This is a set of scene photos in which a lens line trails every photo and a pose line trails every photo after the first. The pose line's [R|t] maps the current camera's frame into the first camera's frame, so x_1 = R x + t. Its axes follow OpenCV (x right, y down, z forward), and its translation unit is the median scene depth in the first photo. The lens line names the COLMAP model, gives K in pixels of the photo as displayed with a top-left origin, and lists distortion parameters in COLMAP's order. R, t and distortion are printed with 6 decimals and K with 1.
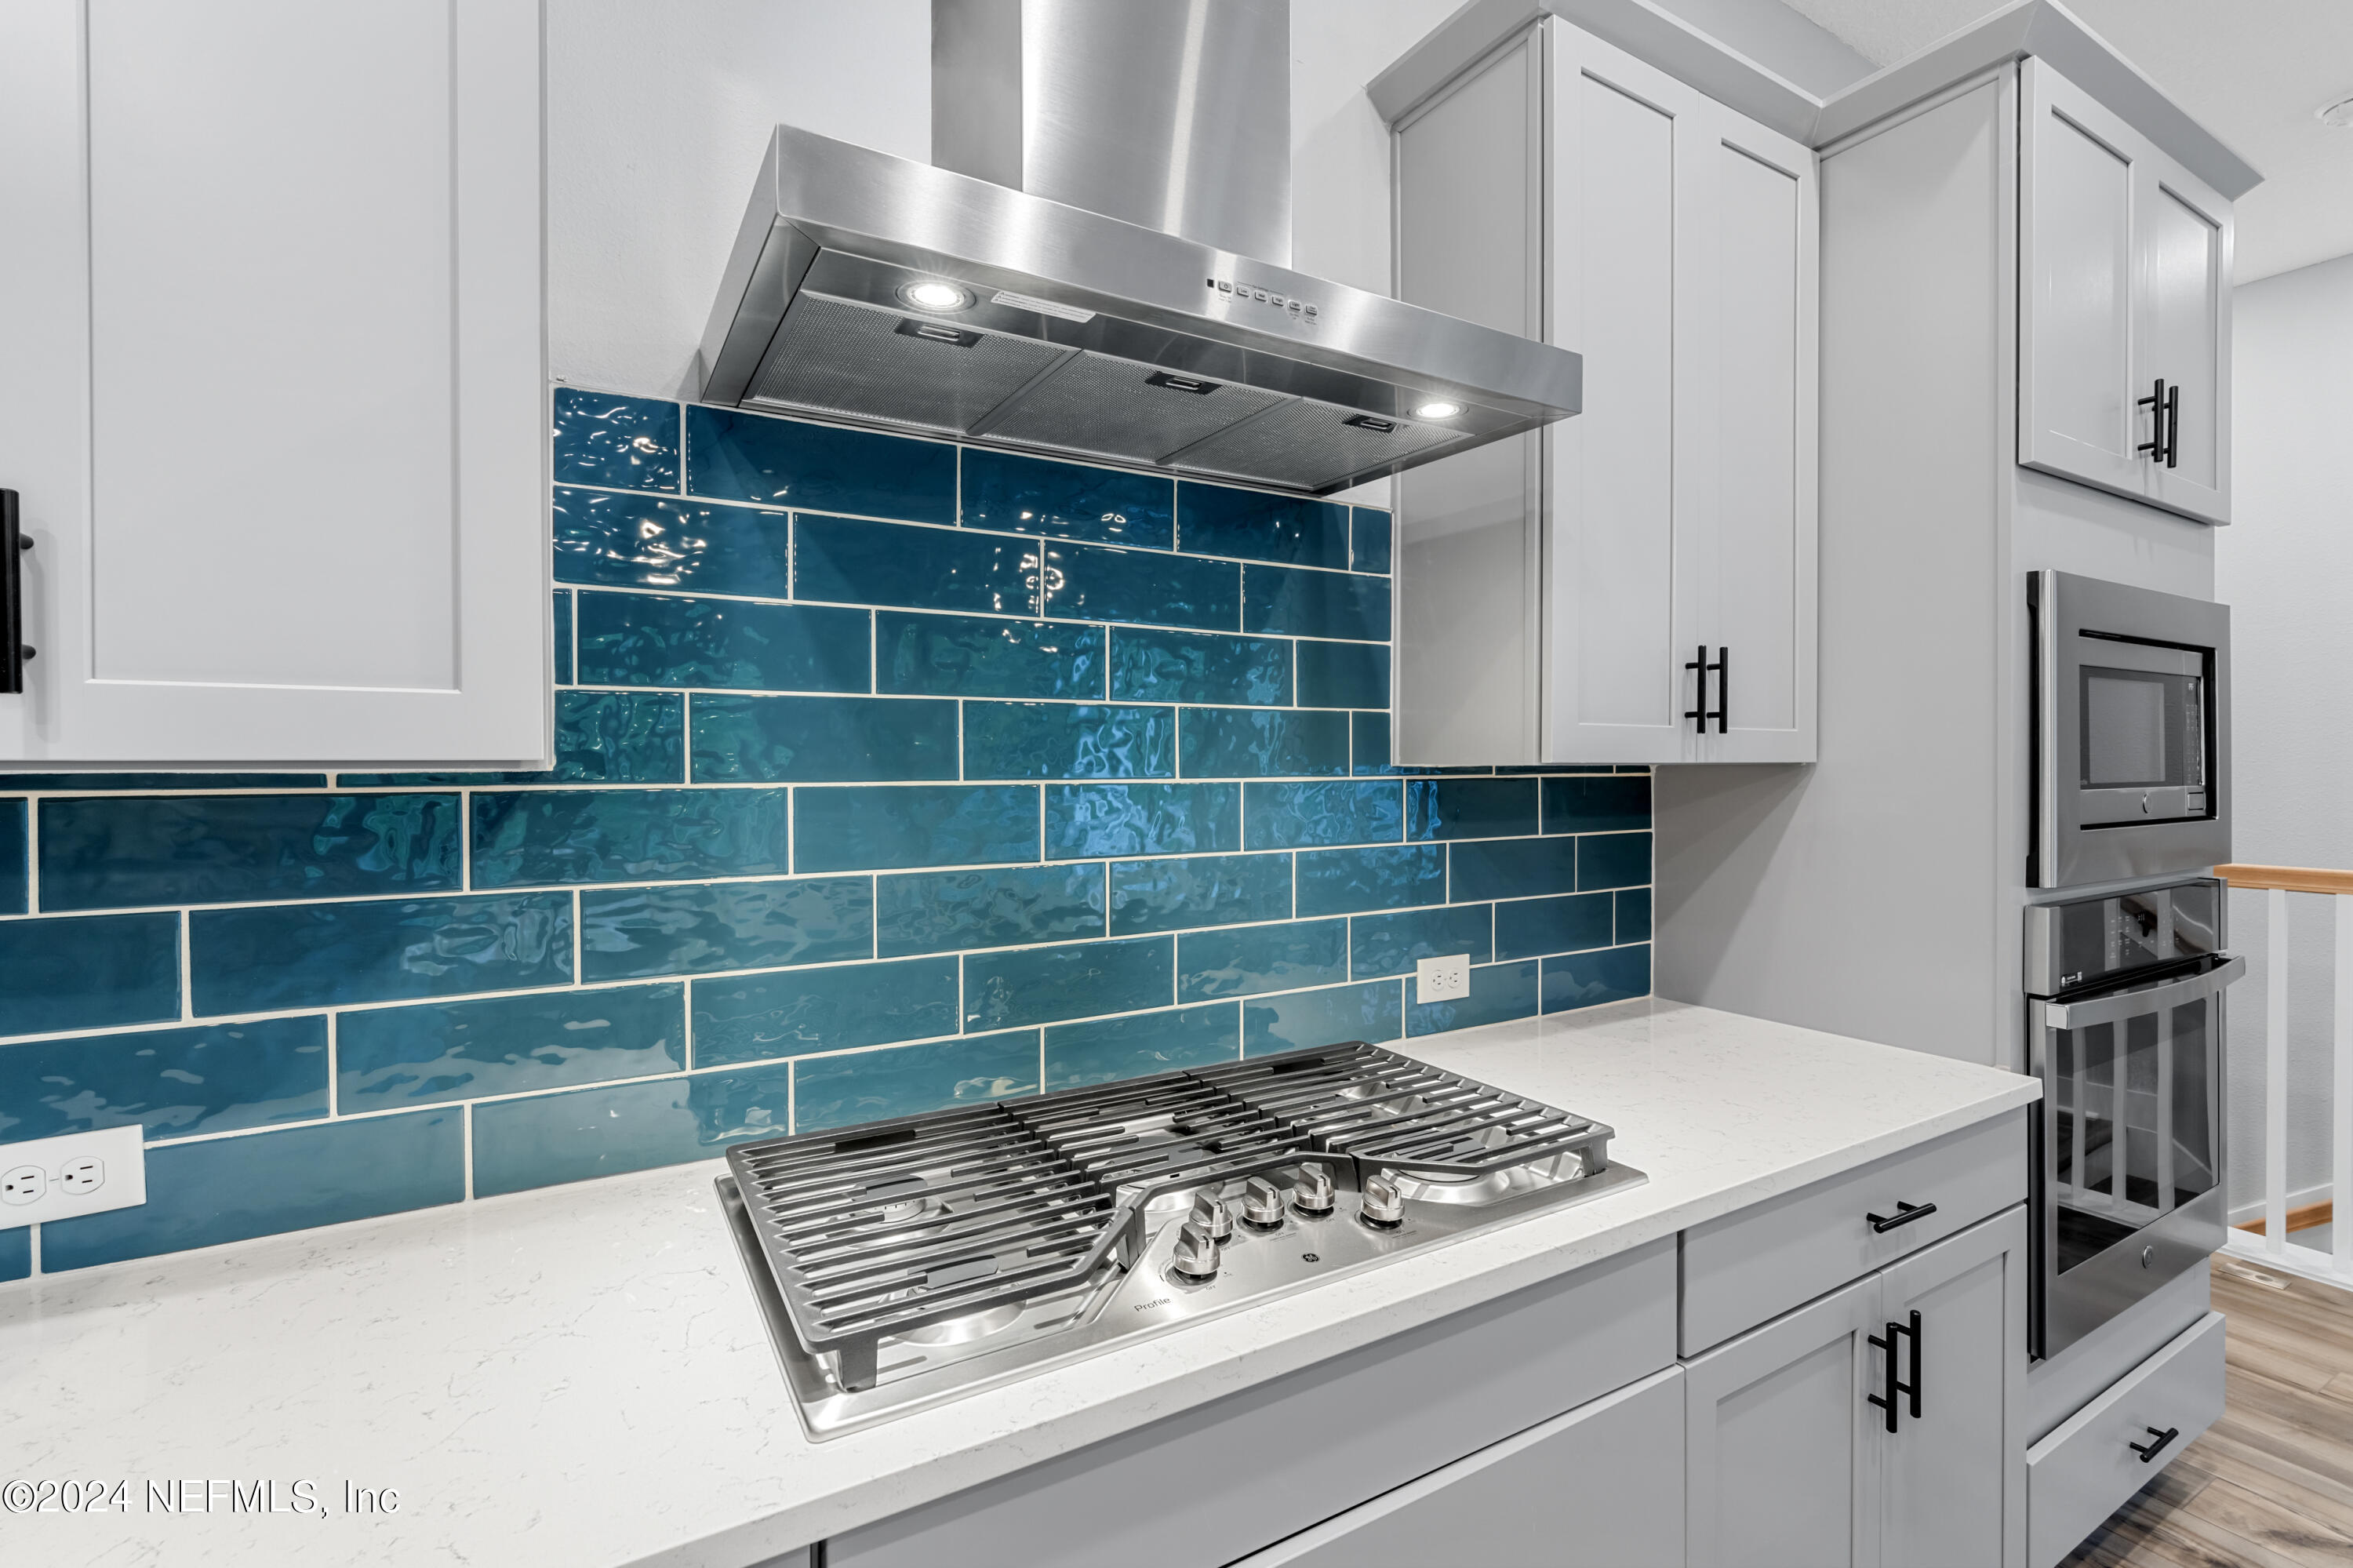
lens RADIAL K [[1071.7, 0, 1176.4], [0, 1071.7, 777.4], [0, 0, 1]] dist [-0.004153, 0.001185]
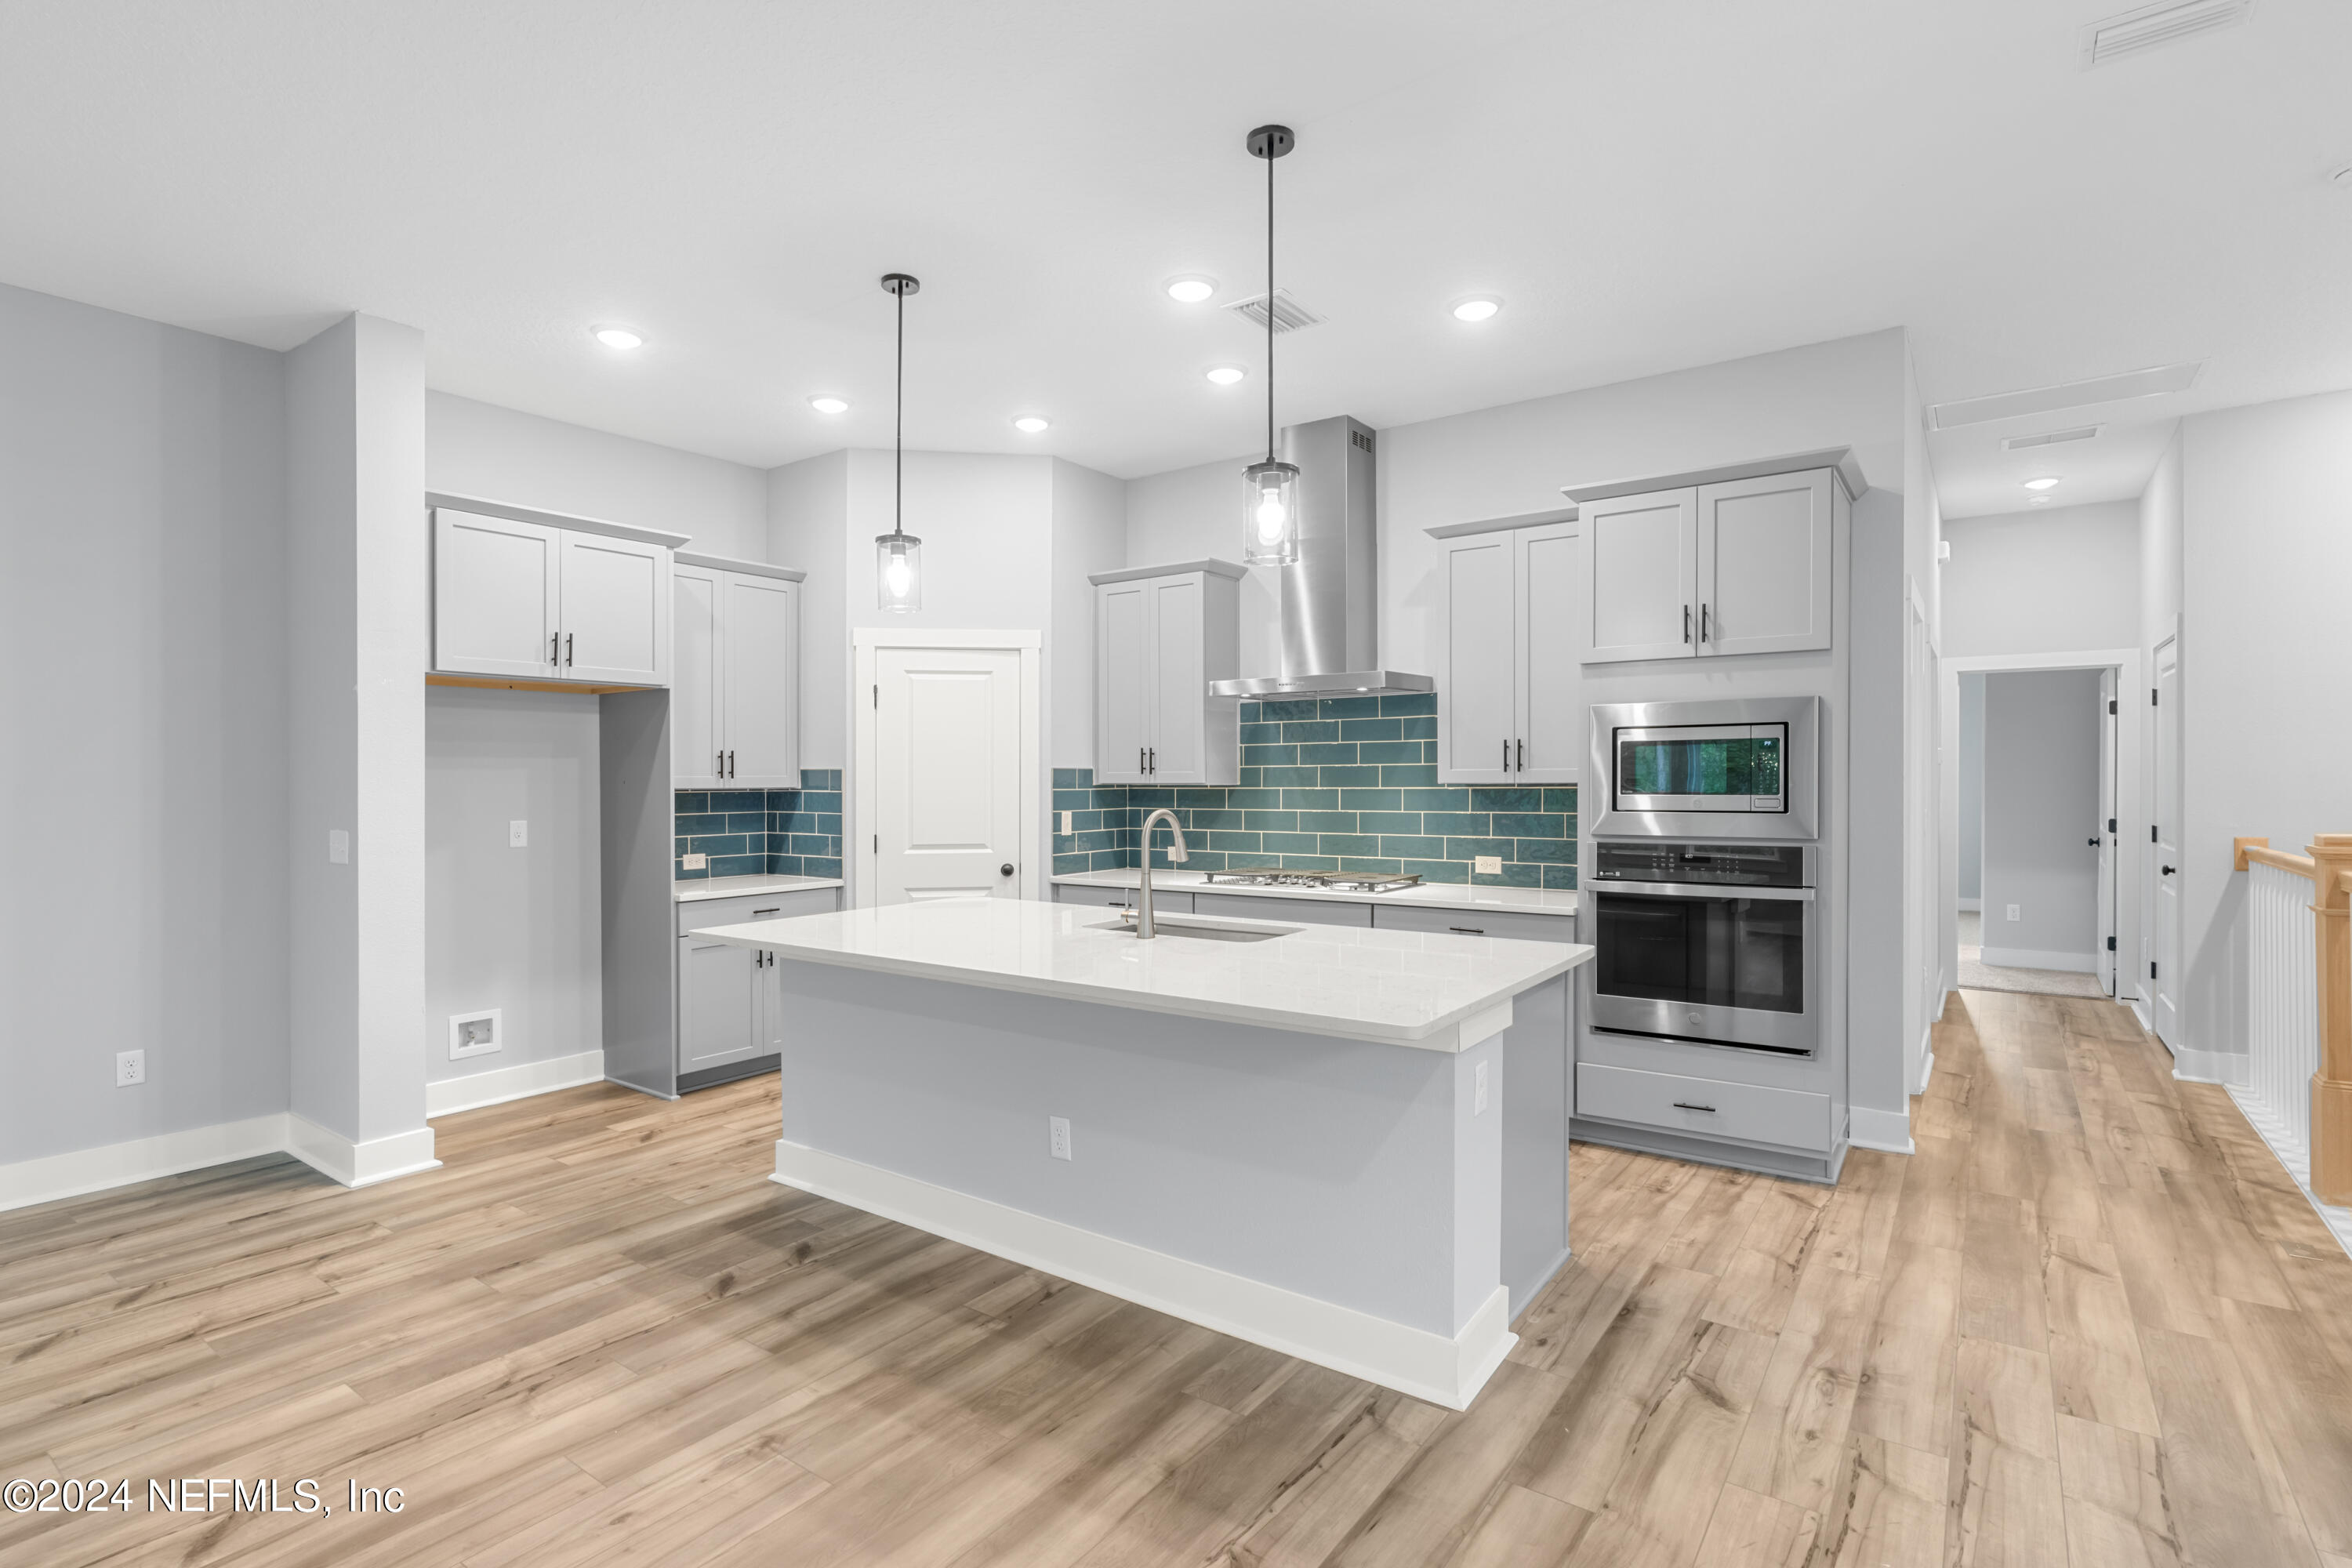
lens RADIAL K [[1128.0, 0, 1173.9], [0, 1128.0, 782.9], [0, 0, 1]] dist [-0.003753, 0.002306]
pose [[0.402725, 0.004920, -0.915308, 2.686574], [-0.003620, 0.999986, 0.003783, -0.021811], [0.915314, 0.001790, 0.402737, -0.882998]]
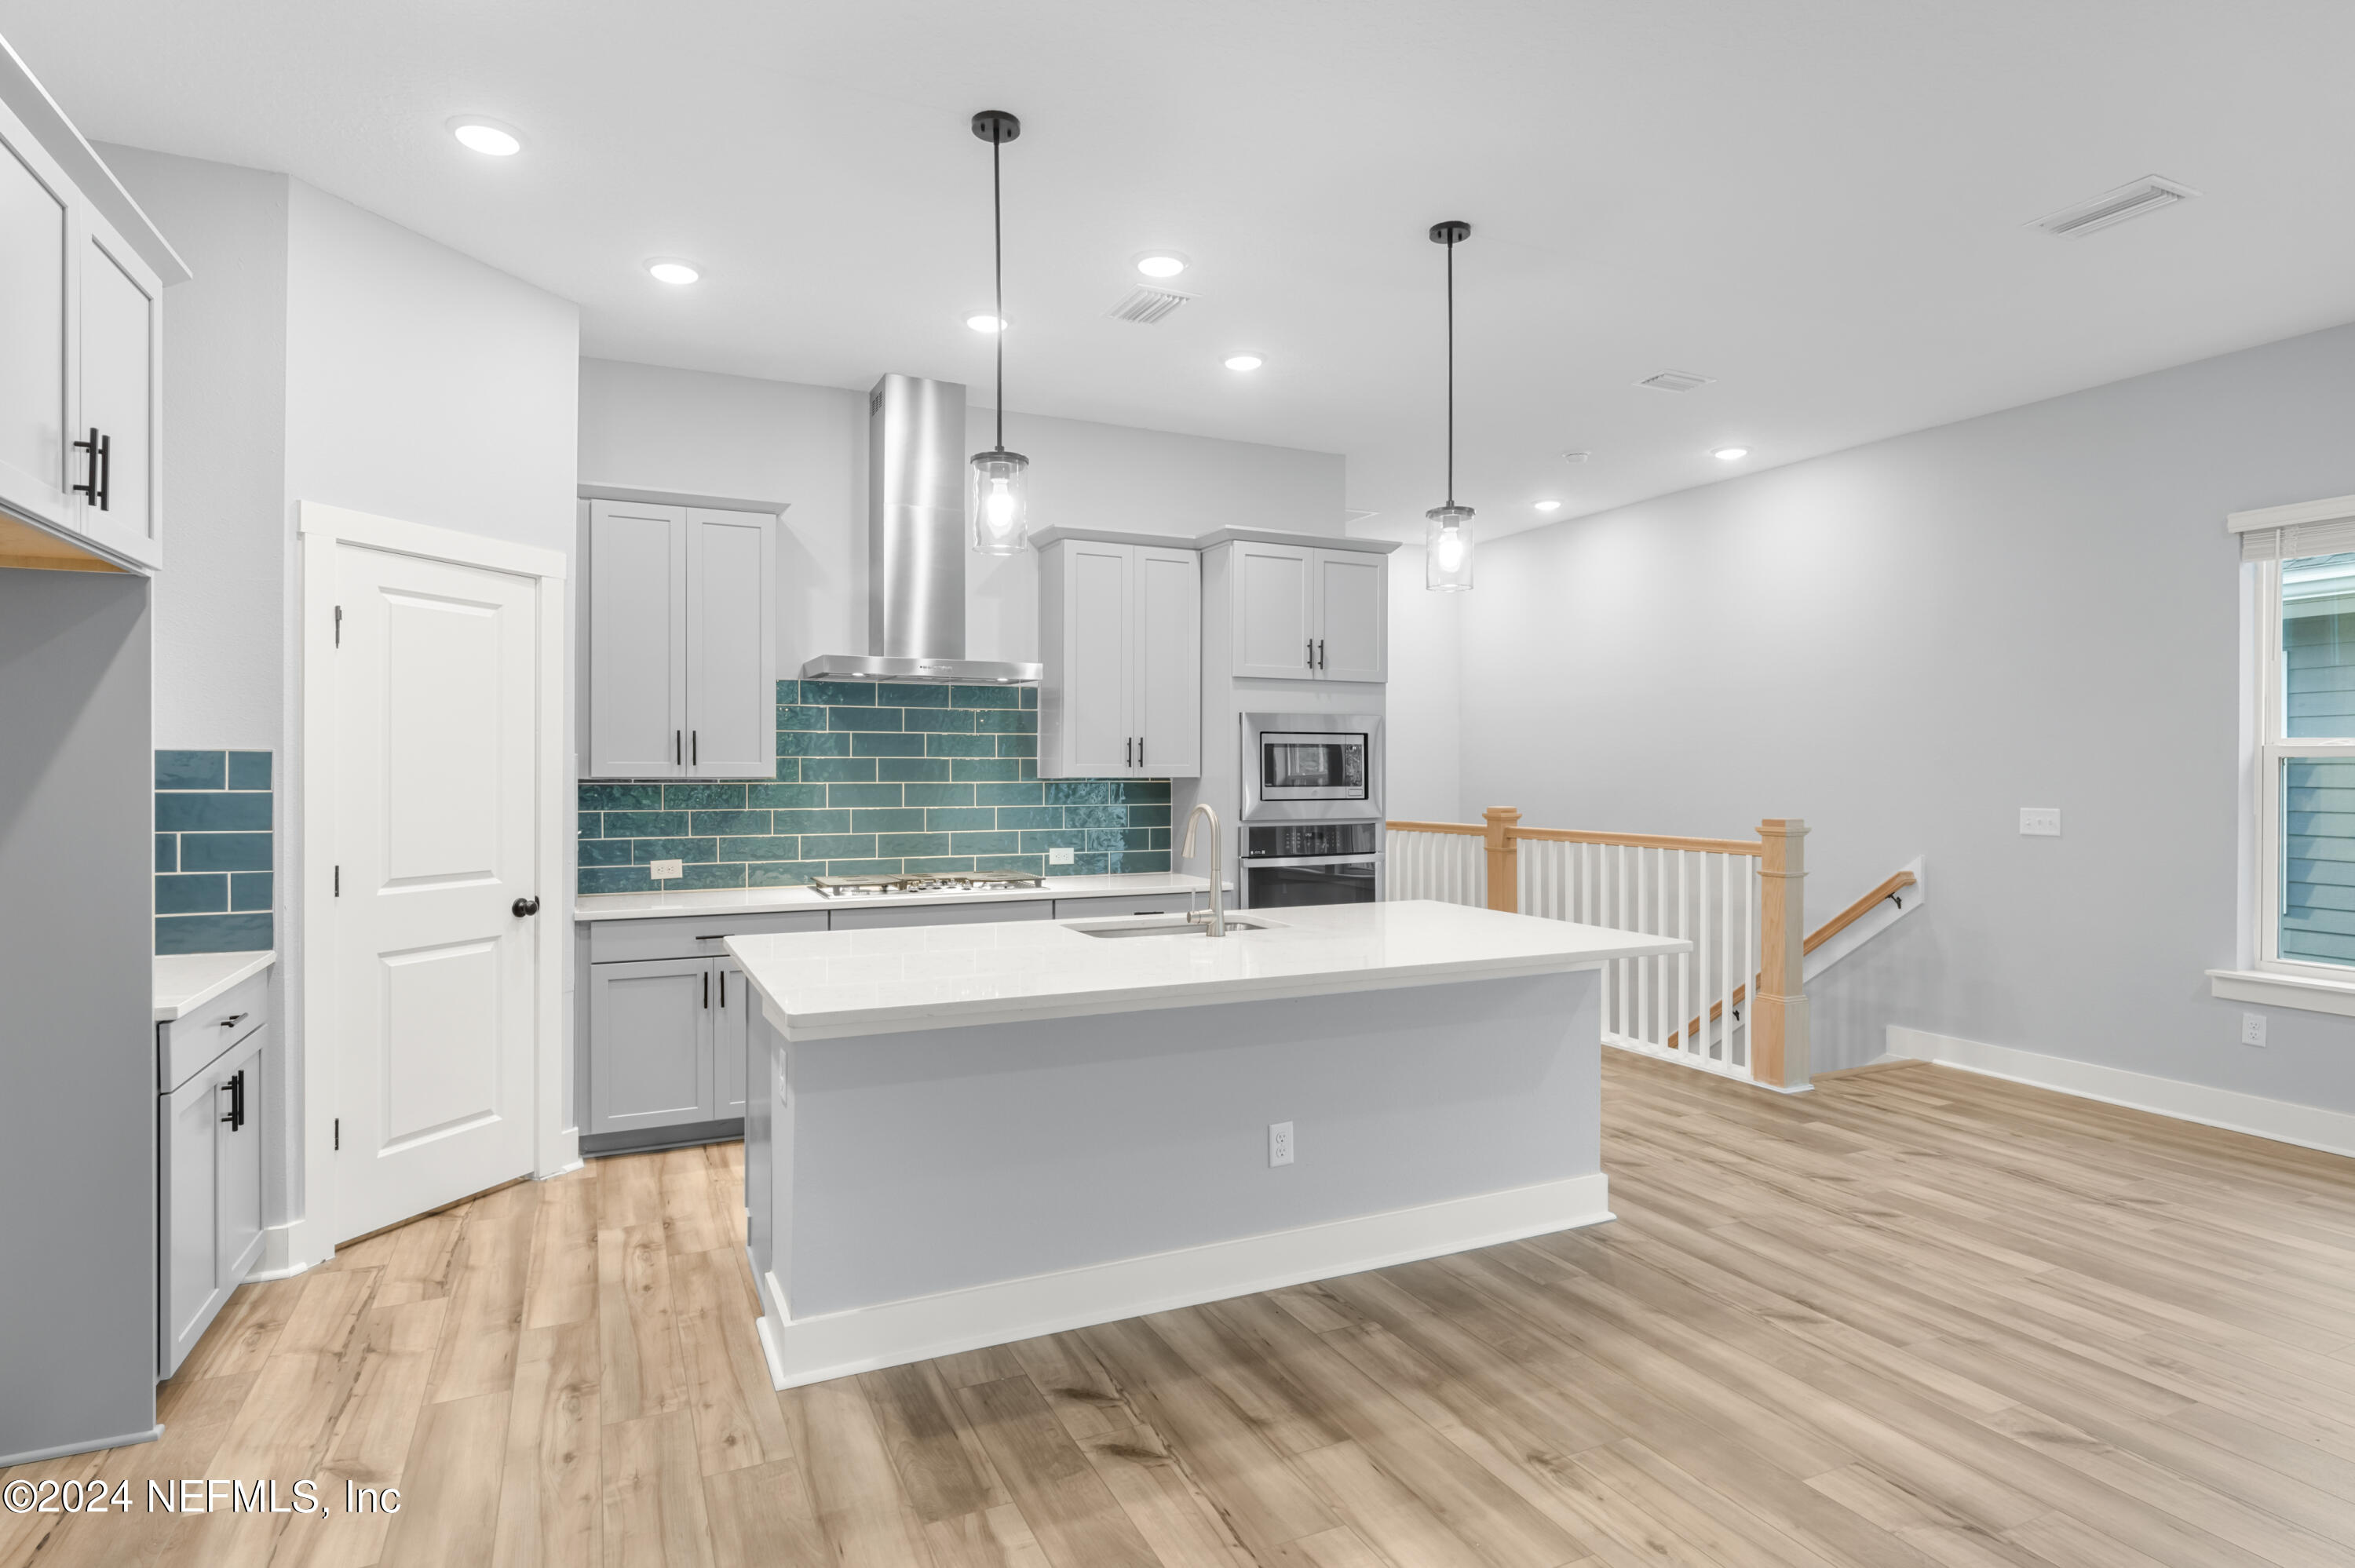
lens RADIAL K [[1237.3, 0, 1169.0], [0, 1237.3, 772.8], [0, 0, 1]] dist [-0.005329, 0.003609]
pose [[0.995581, 0.004651, -0.093789, 0.891363], [-0.005284, 0.999965, -0.006492, -0.005054], [0.093756, 0.006959, 0.995571, -2.303463]]
